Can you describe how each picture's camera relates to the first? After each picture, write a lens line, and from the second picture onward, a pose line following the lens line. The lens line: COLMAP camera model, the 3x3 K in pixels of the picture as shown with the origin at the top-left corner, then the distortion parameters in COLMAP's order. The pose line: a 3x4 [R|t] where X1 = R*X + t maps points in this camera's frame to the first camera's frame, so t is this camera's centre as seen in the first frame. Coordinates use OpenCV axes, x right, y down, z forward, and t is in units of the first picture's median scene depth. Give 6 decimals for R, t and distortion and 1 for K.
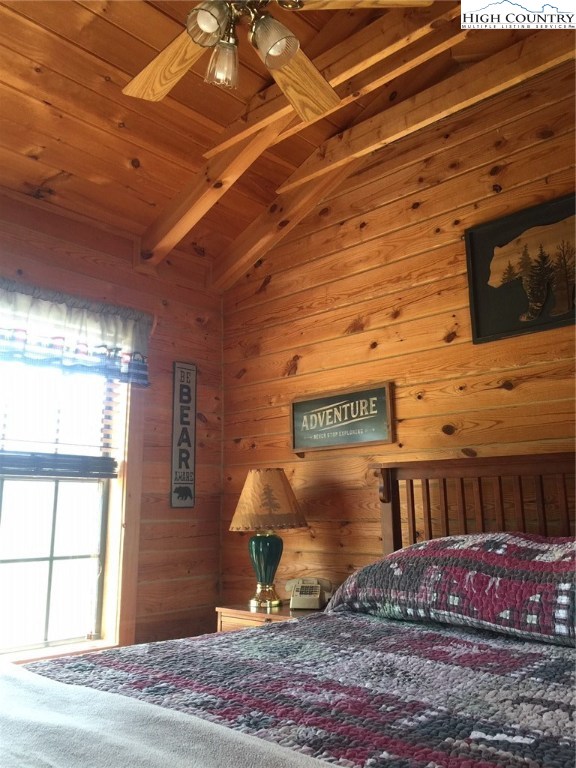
lens RADIAL K [[658.7, 0, 287.2], [0, 658.7, 384.7], [0, 0, 1]] dist [0.045849, -0.008903]
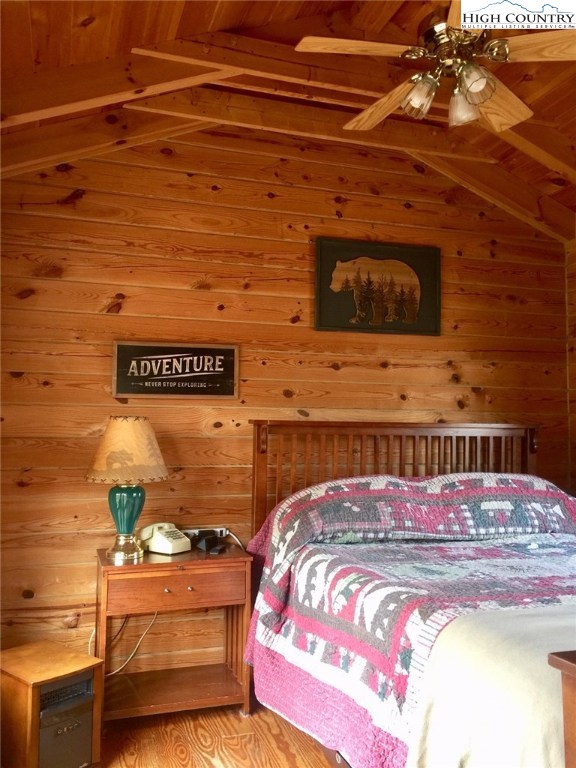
lens RADIAL K [[672.6, 0, 288.1], [0, 672.6, 382.6], [0, 0, 1]] dist [0.031476, -0.005525]
pose [[0.468014, 0.061923, 0.881549, -0.807162], [-0.183030, 0.982704, 0.028142, 0.010472], [-0.864560, -0.174521, 0.471253, 0.367538]]
